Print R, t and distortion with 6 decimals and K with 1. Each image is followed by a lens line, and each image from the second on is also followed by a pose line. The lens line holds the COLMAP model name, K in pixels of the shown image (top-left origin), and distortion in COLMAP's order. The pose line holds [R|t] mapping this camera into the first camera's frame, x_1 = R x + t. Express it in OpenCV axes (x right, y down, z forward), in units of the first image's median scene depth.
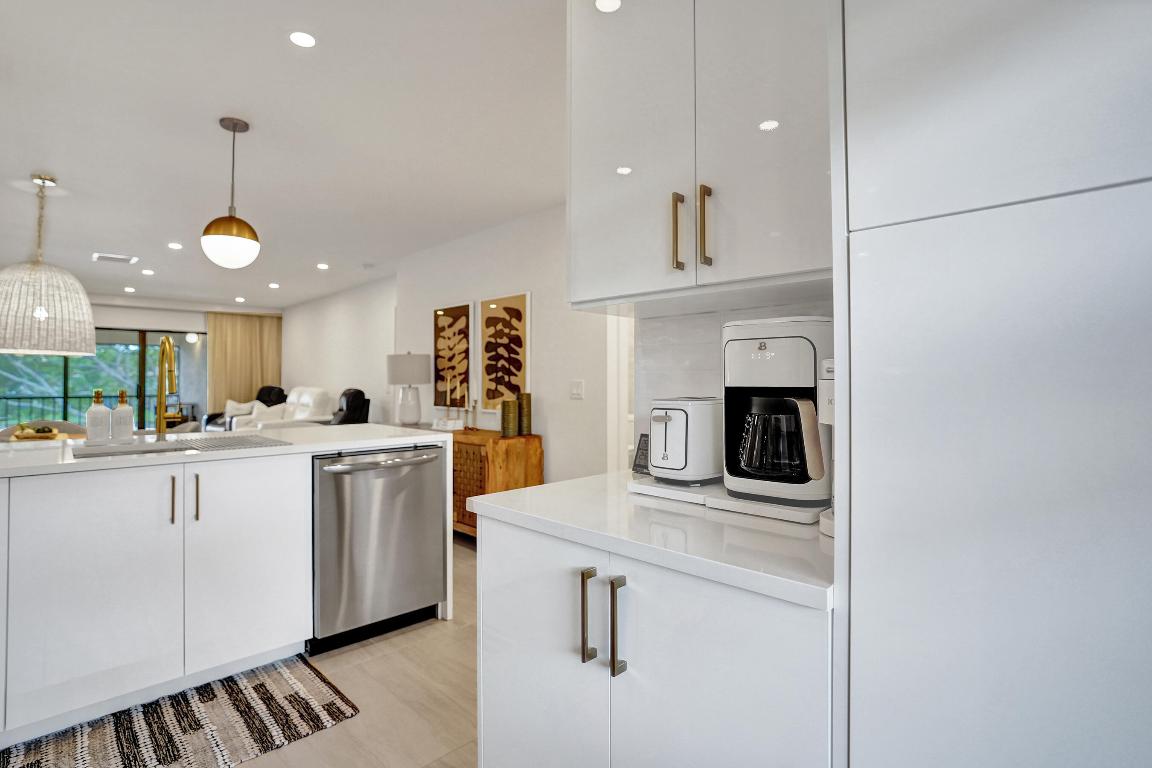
lens RADIAL K [[566.3, 0, 578.5], [0, 566.3, 375.7], [0, 0, 1]] dist [-0.037904, 0.011266]
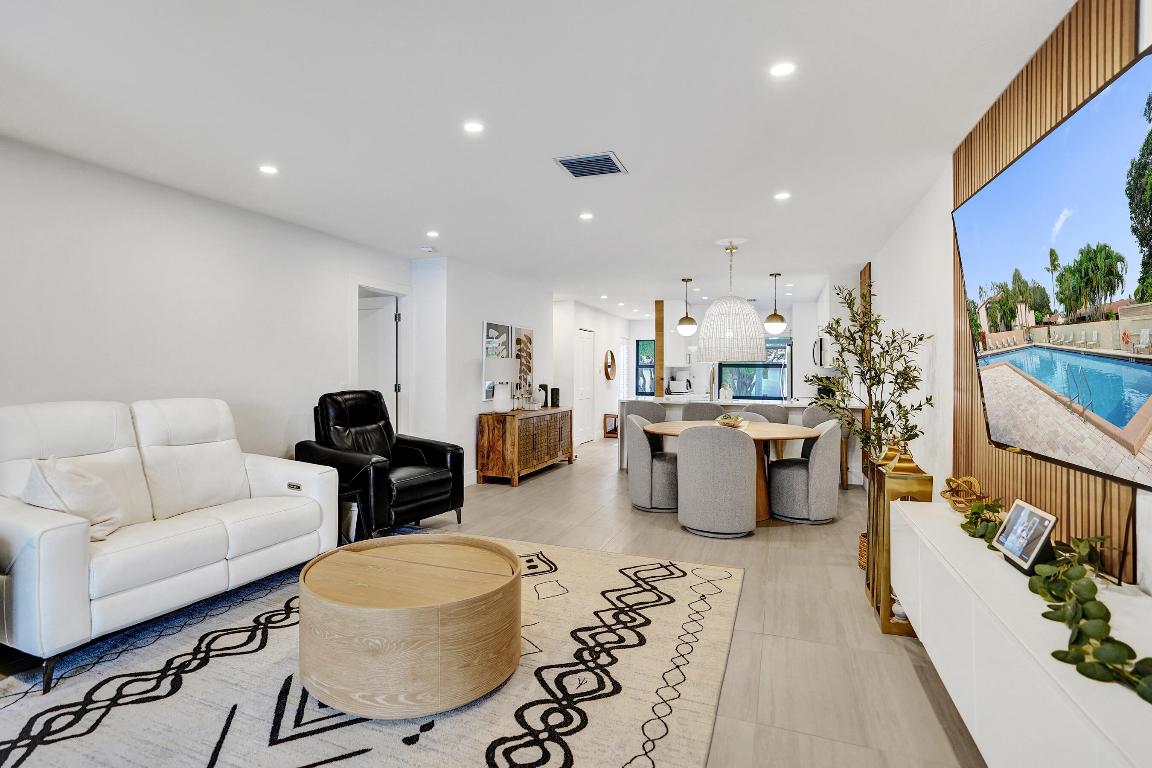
lens RADIAL K [[566.3, 0, 575.5], [0, 566.3, 384.6], [0, 0, 1]] dist [-0.037904, 0.011266]
pose [[-0.422333, -0.013877, 0.906334, -1.834179], [-0.013680, 0.999866, 0.008935, 0.011421], [-0.906337, -0.008626, -0.422467, 1.671055]]
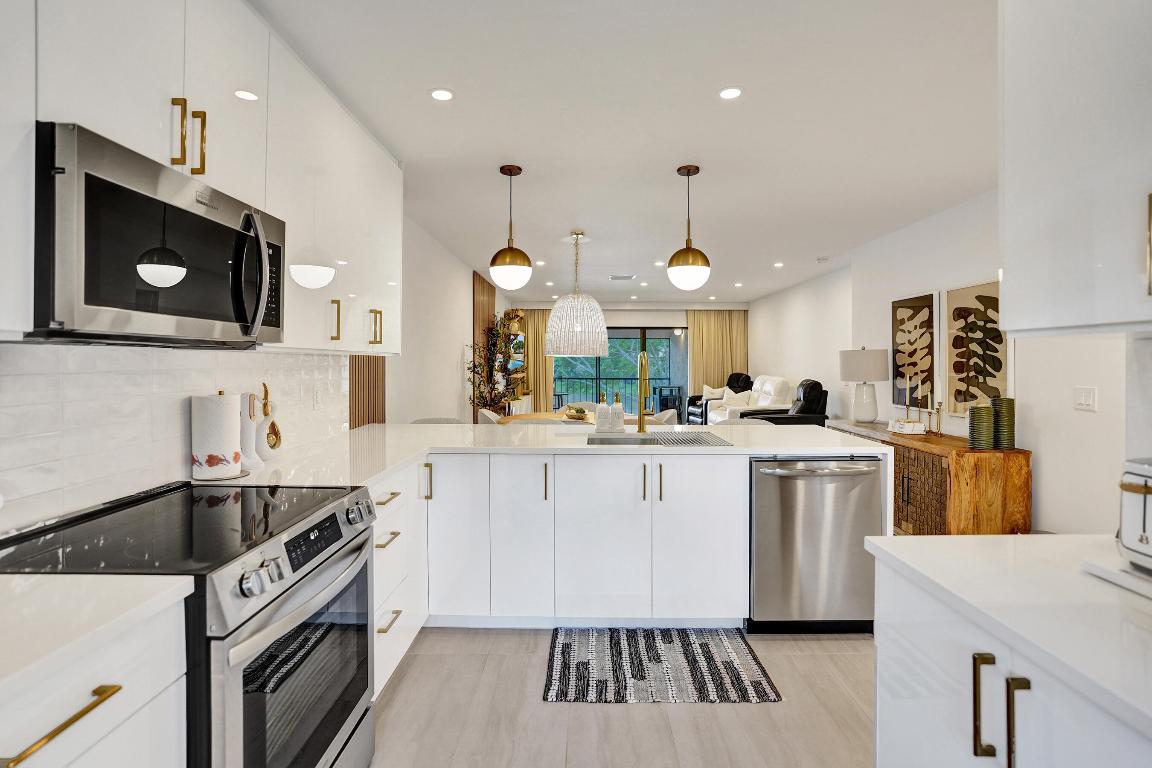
lens RADIAL K [[566.3, 0, 574.3], [0, 566.3, 377.1], [0, 0, 1]] dist [-0.037904, 0.011266]
pose [[0.699226, 0.017915, -0.714676, 0.045722], [0.007151, 0.999461, 0.032050, -0.031836], [0.714865, -0.027521, 0.698721, -0.014653]]
